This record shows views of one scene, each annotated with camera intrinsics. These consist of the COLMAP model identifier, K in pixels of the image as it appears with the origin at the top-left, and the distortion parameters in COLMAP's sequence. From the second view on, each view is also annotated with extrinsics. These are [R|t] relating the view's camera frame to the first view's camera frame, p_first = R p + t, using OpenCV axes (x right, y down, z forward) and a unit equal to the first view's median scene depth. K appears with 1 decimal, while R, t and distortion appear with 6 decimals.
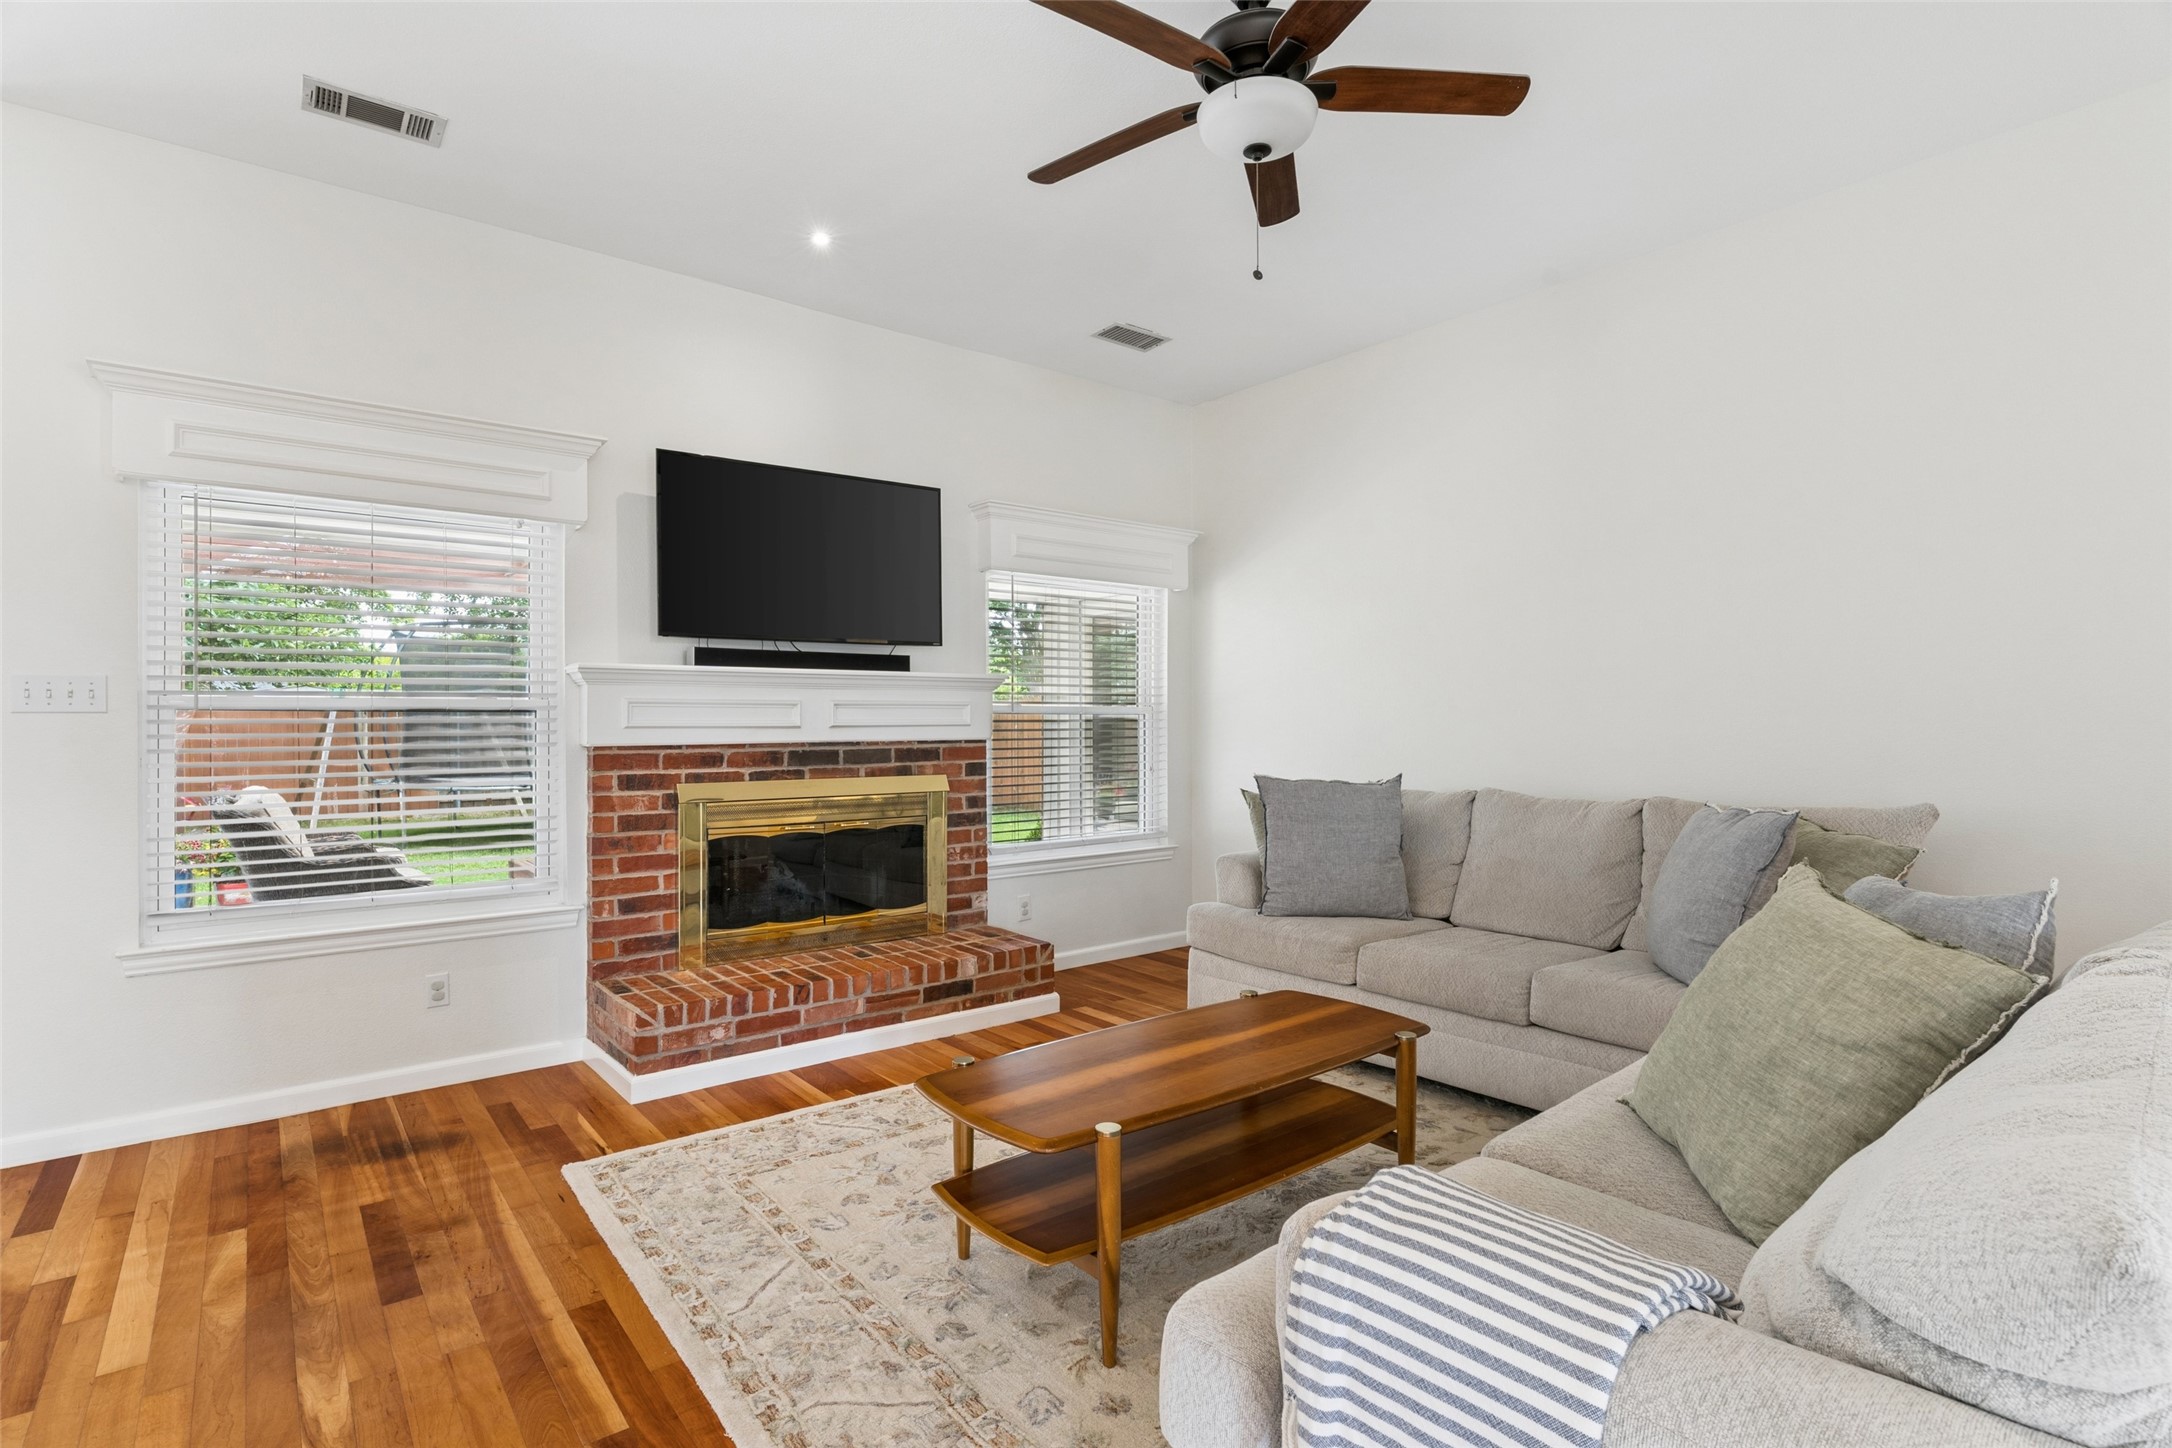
lens RADIAL K [[1070.5, 0, 1086.5], [0, 1070.5, 719.7], [0, 0, 1]] dist [0.009451, -0.000149]
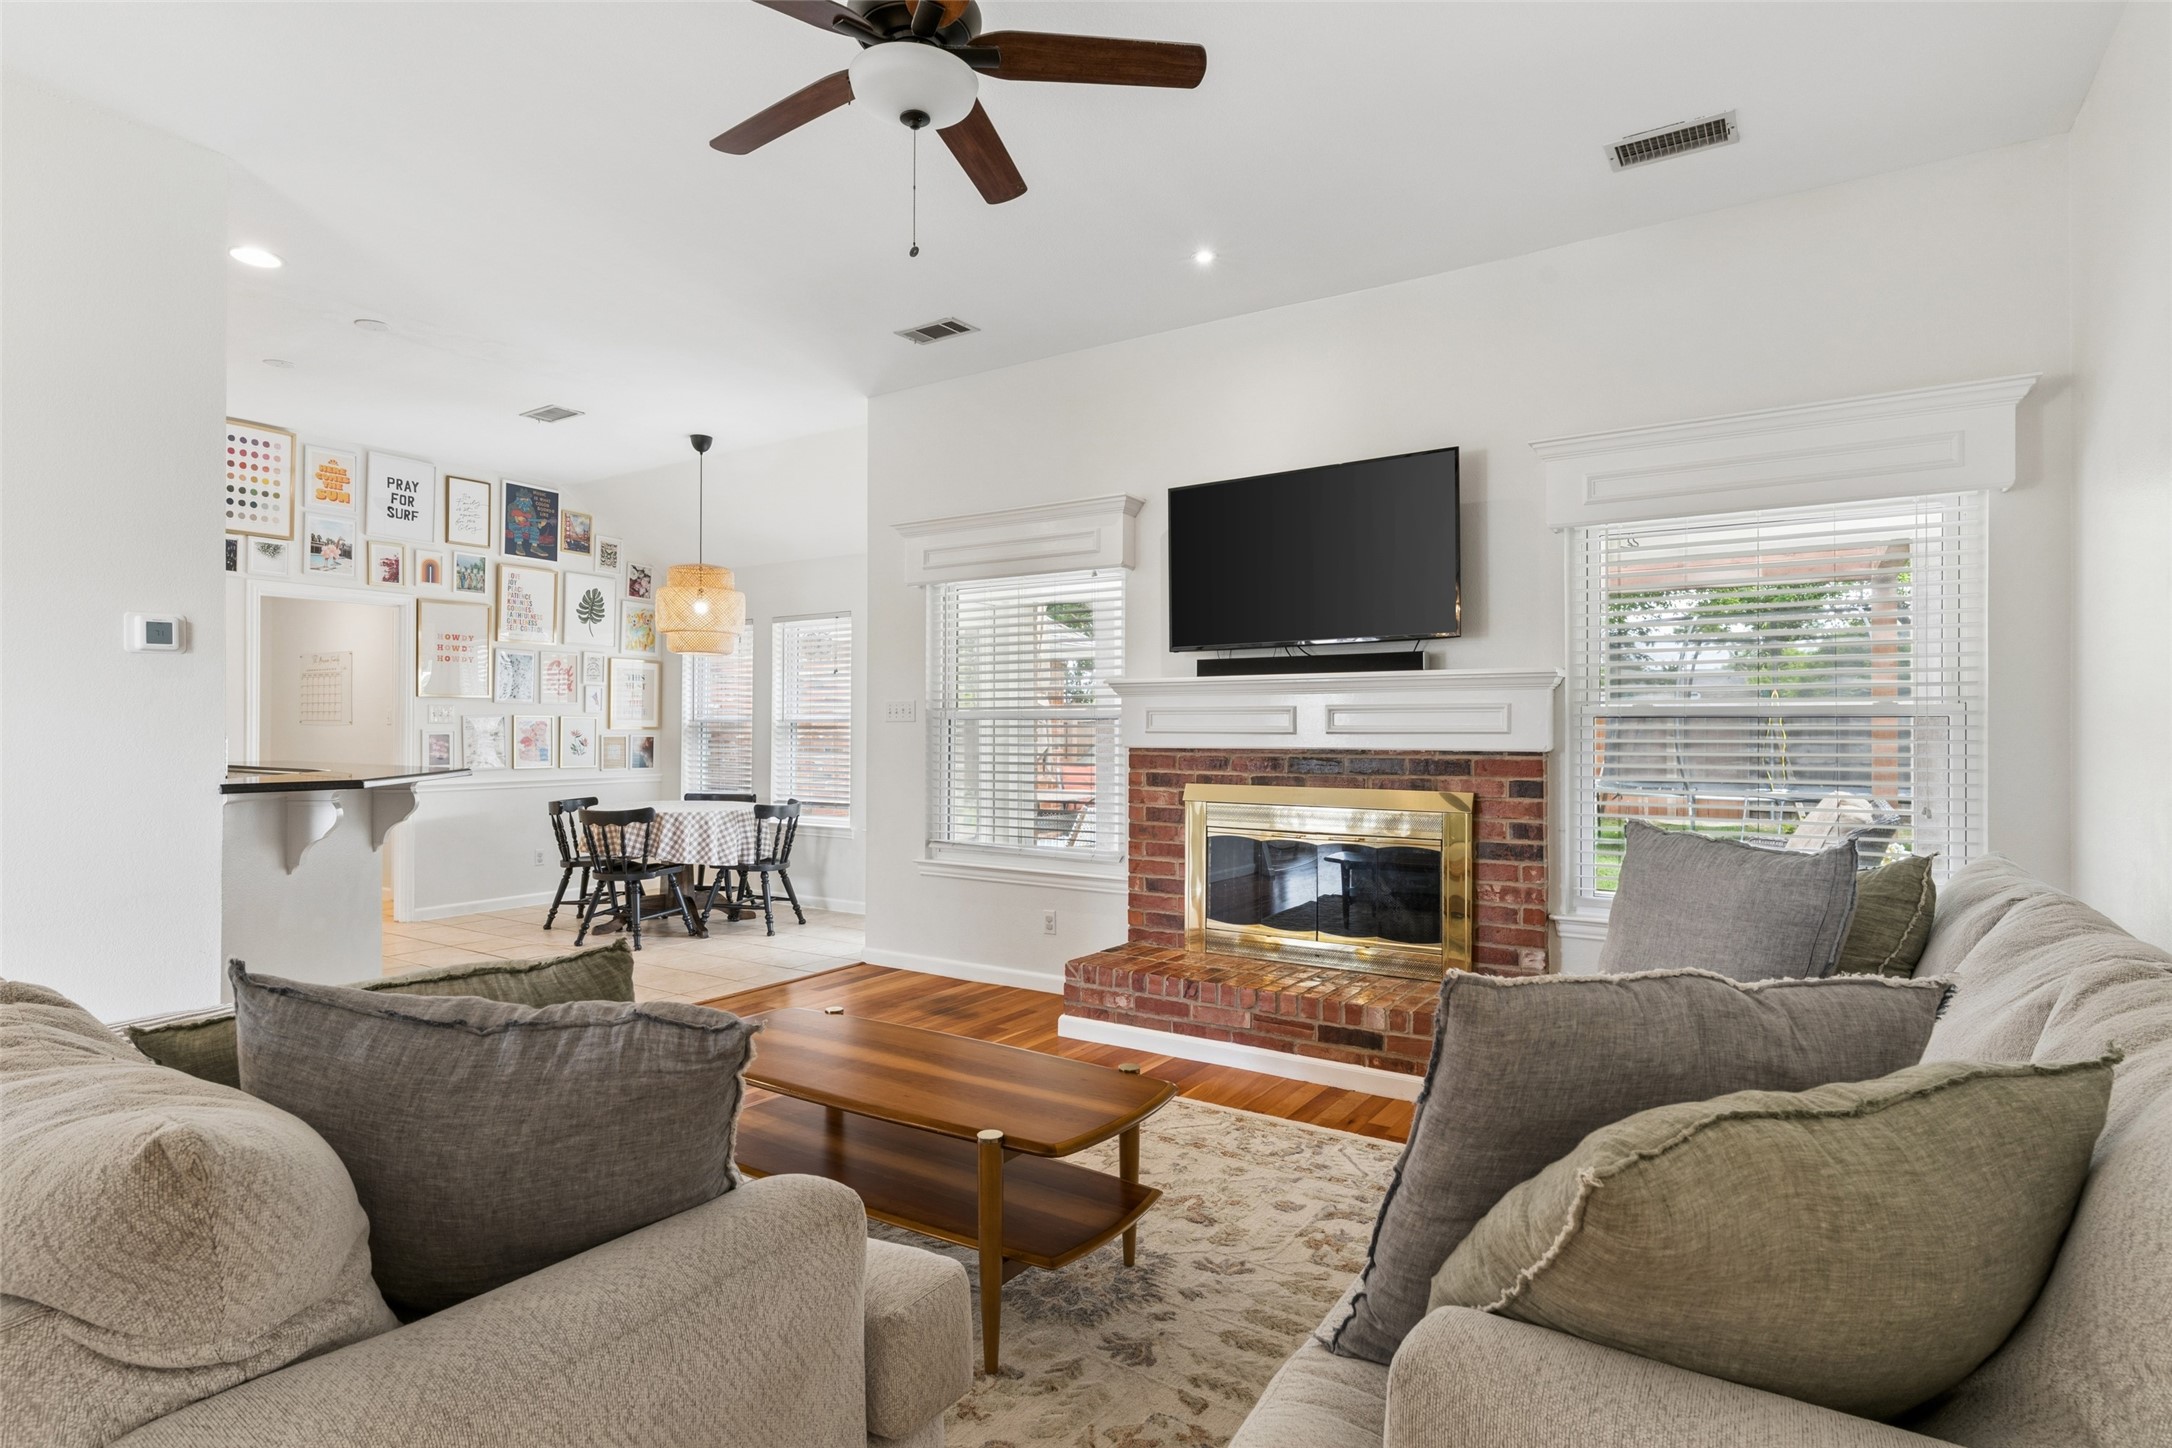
lens RADIAL K [[1118.9, 0, 1073.5], [0, 1118.9, 726.5], [0, 0, 1]] dist [-0.011984, 0.000705]
pose [[0.302772, -0.002191, -0.953060, 0.700511], [-0.002923, 0.999991, -0.003227, 0.004911], [0.953058, 0.003763, 0.302763, 0.538521]]
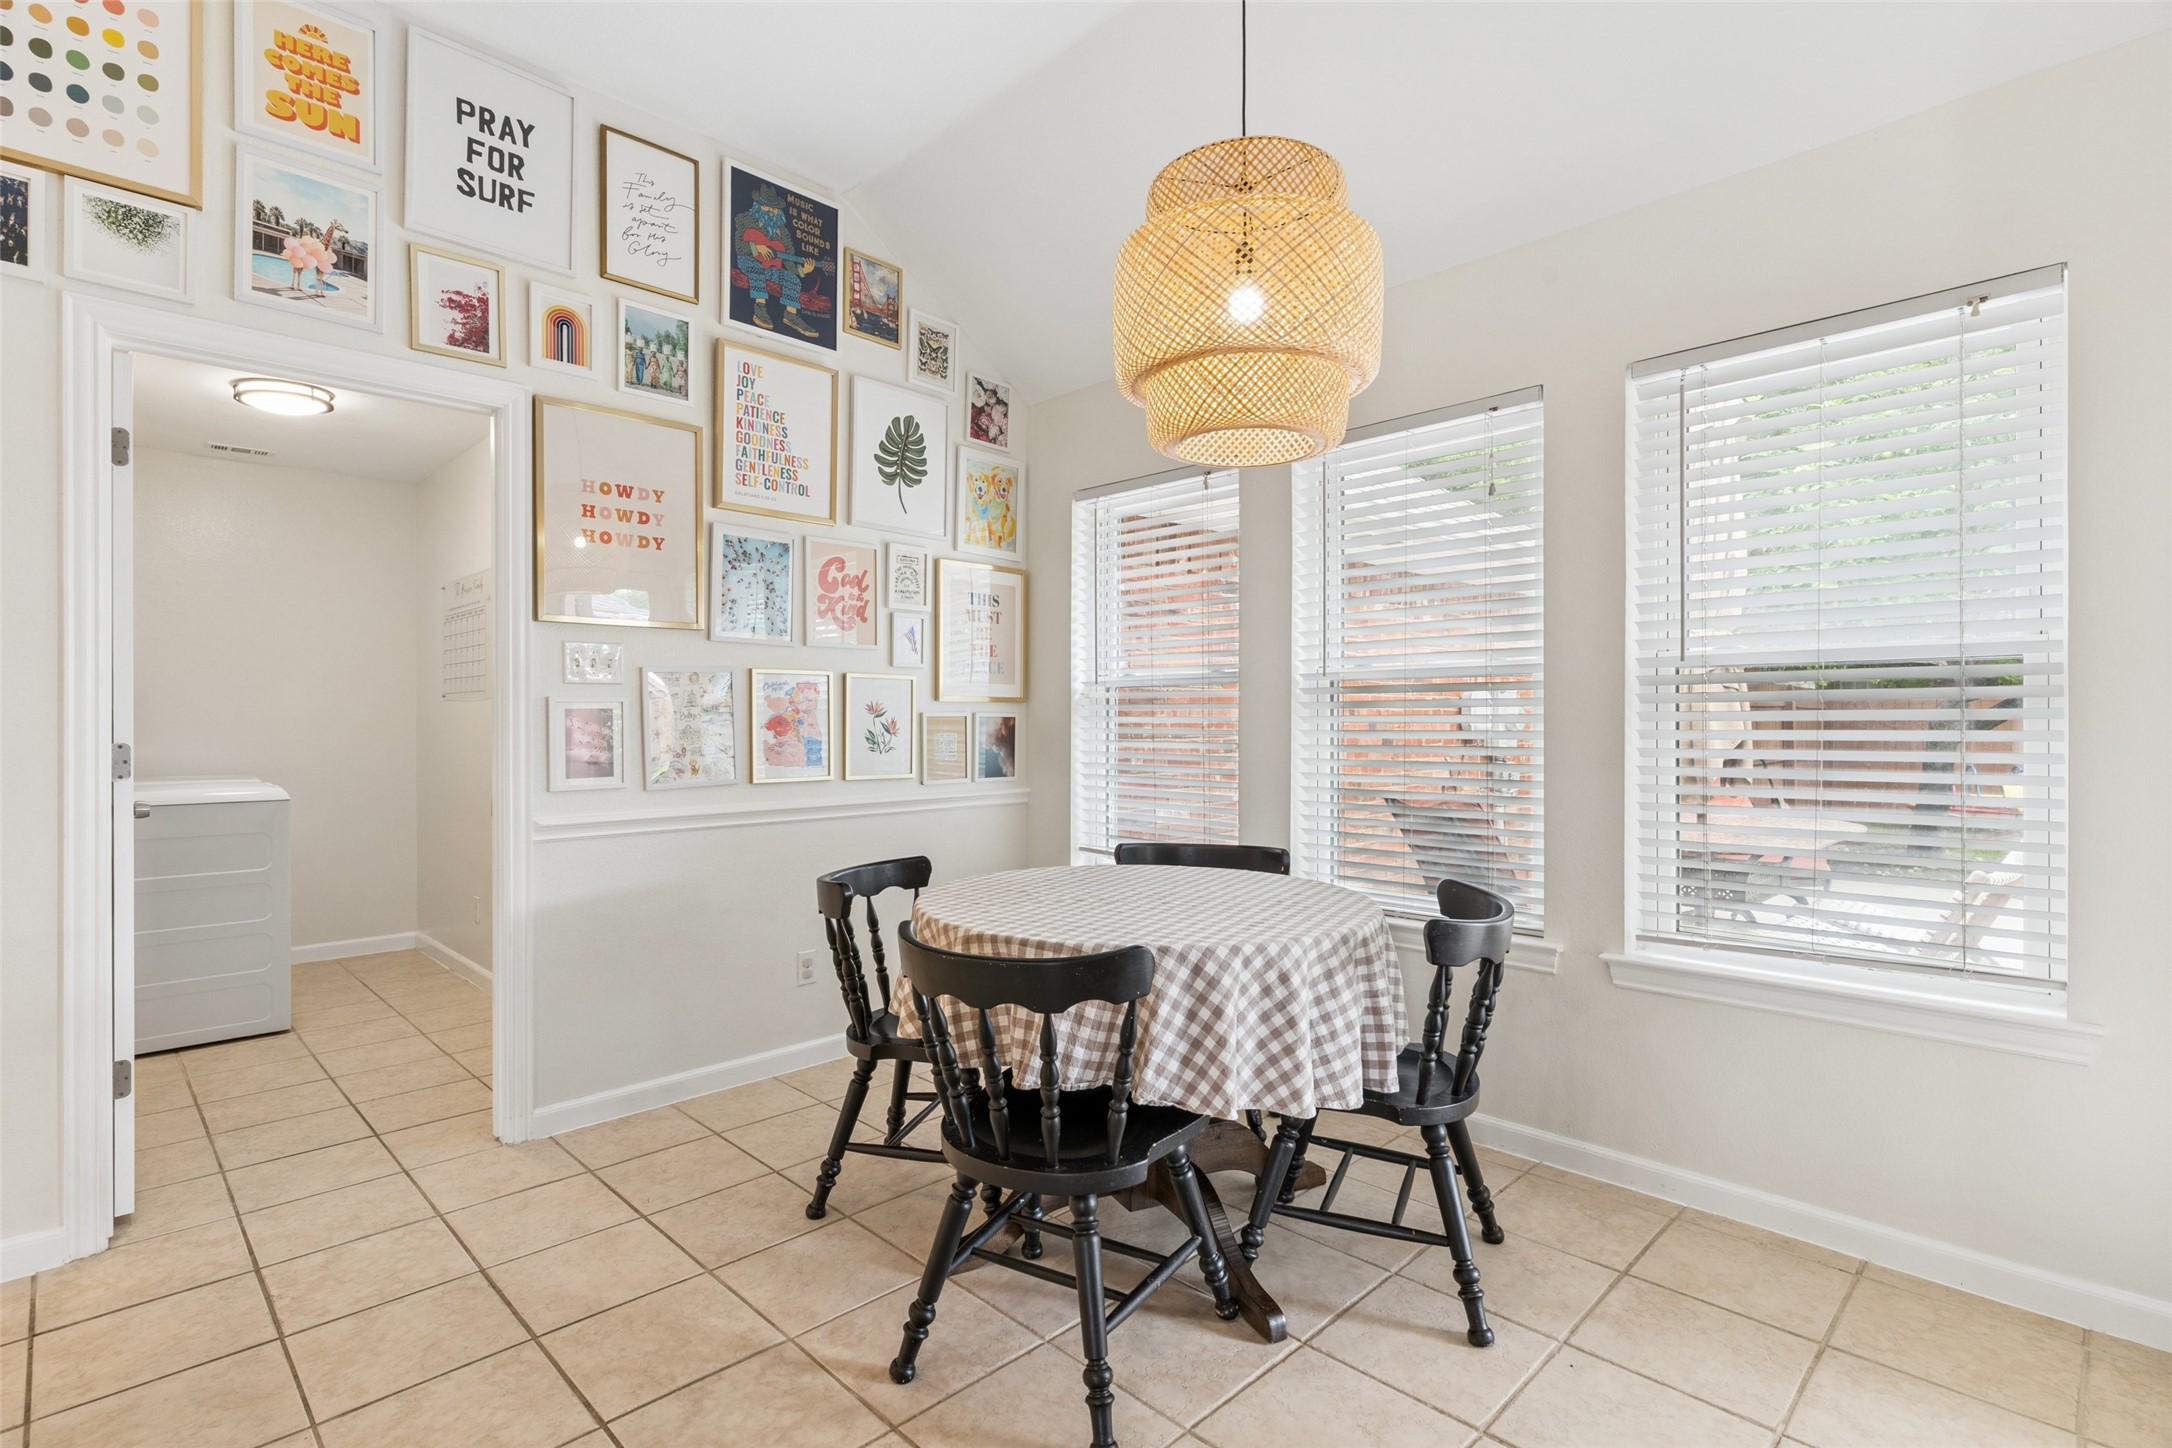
lens RADIAL K [[1034.9, 0, 1075.2], [0, 1034.9, 726.8], [0, 0, 1]] dist [-0.000995, 0.000173]
pose [[0.094600, 0.004557, -0.995505, -0.558647], [0.001743, 0.999987, 0.004743, 0.025027], [0.995514, -0.002184, 0.094591, 0.382988]]
